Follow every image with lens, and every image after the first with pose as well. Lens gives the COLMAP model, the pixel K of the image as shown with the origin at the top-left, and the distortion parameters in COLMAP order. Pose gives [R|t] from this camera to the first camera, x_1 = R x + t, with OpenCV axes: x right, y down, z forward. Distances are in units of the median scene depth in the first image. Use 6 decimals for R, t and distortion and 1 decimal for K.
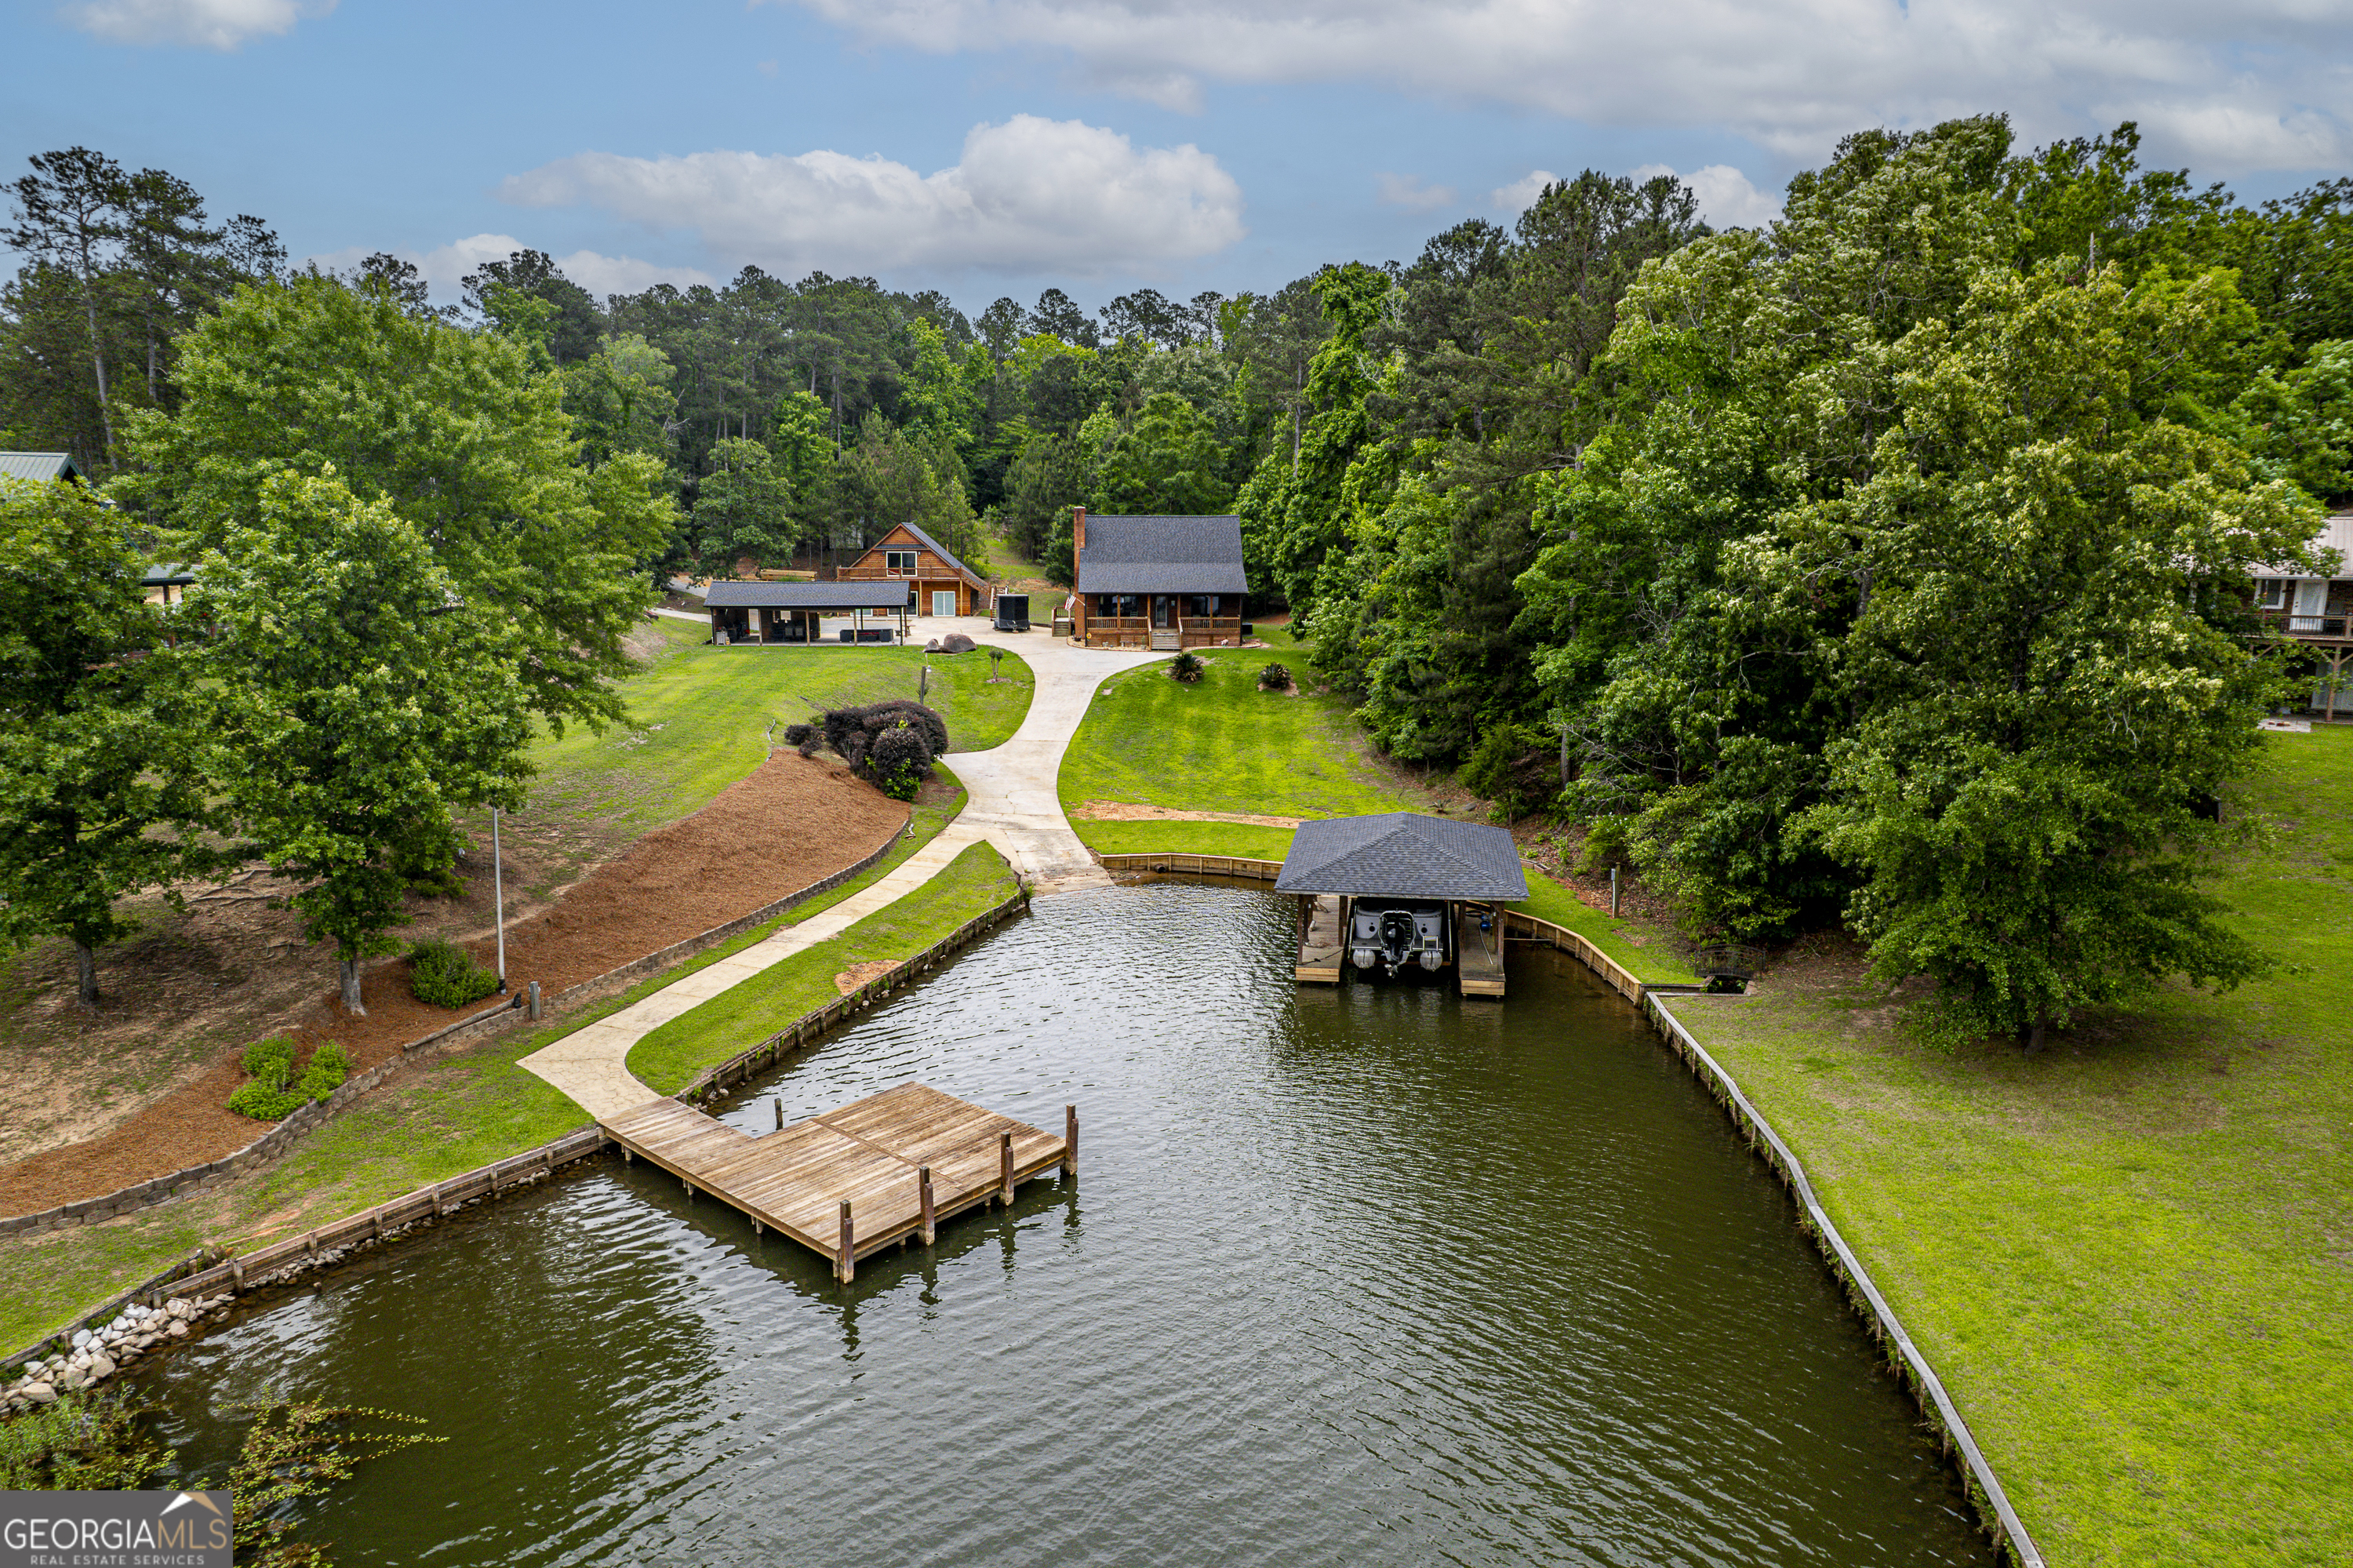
lens RADIAL K [[1502.7, 0, 1173.0], [0, 1502.7, 780.2], [0, 0, 1]] dist [-0.075875, 0.064232]
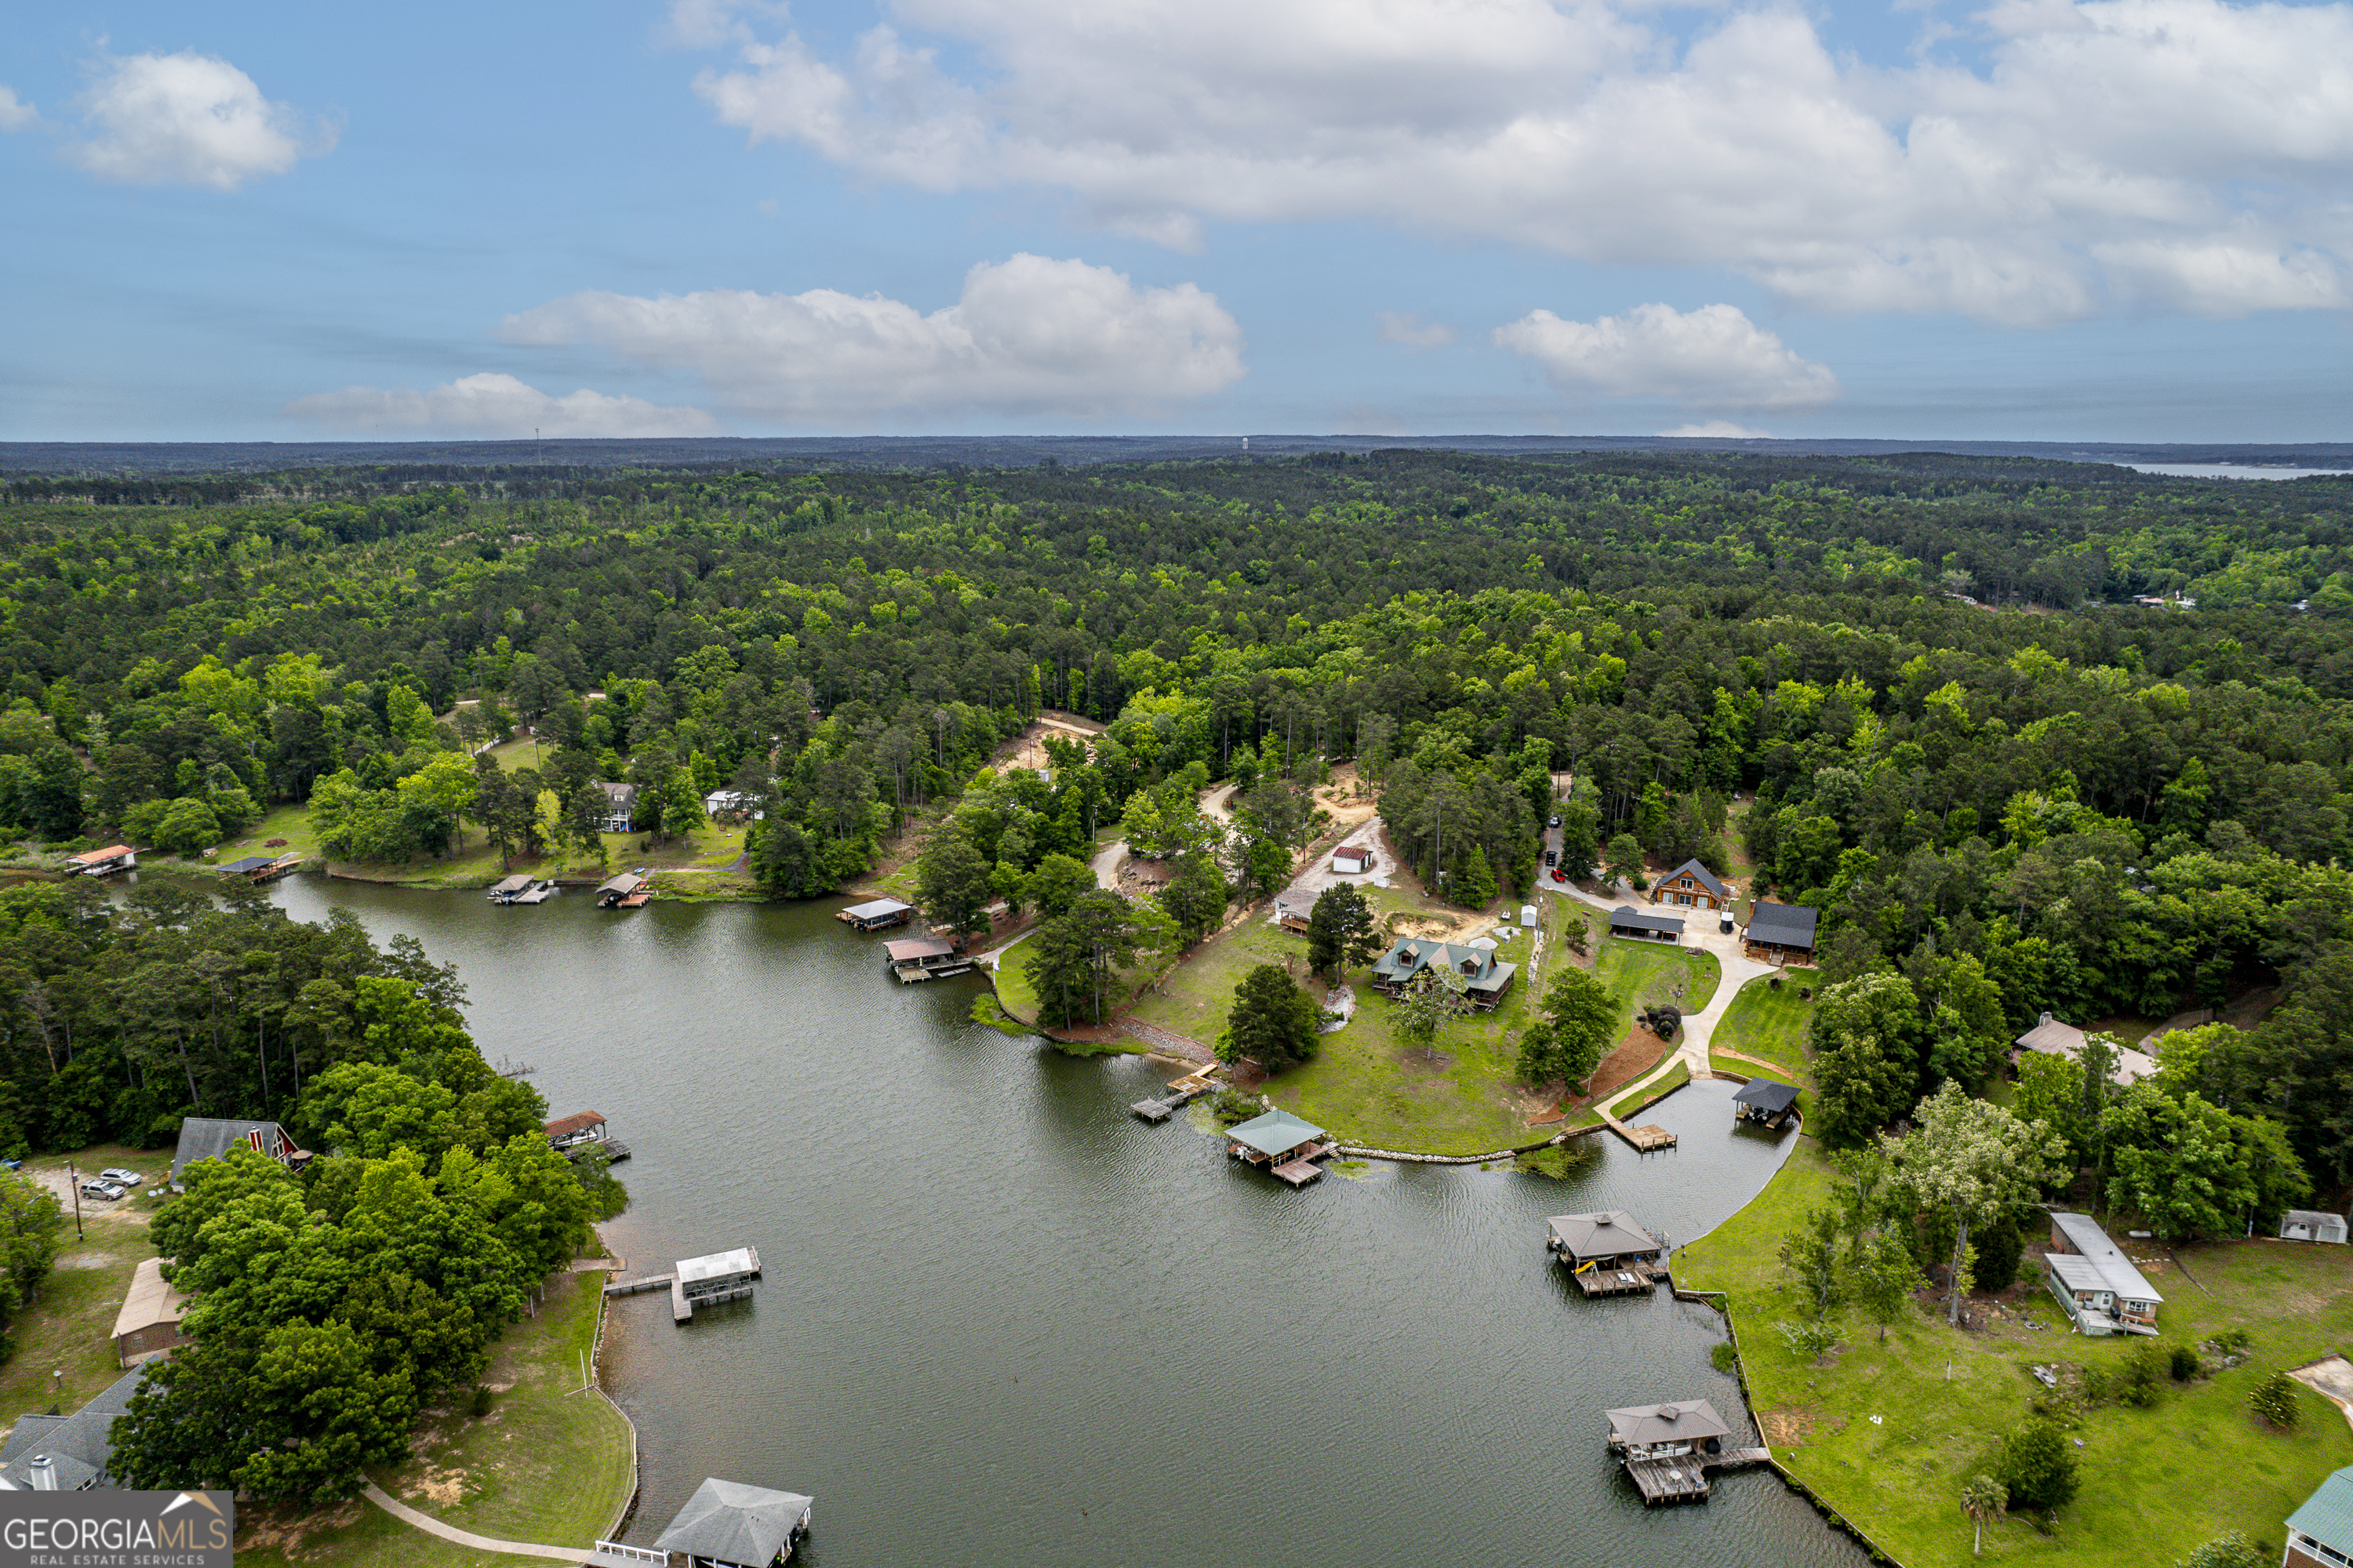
lens RADIAL K [[1502.7, 0, 1175.2], [0, 1502.7, 784.5], [0, 0, 1]] dist [-0.075875, 0.064232]
pose [[0.858873, 0.106947, -0.500899, 0.373607], [-0.075122, 0.993685, 0.083353, -0.552467], [0.506650, -0.033961, 0.861483, -1.867420]]
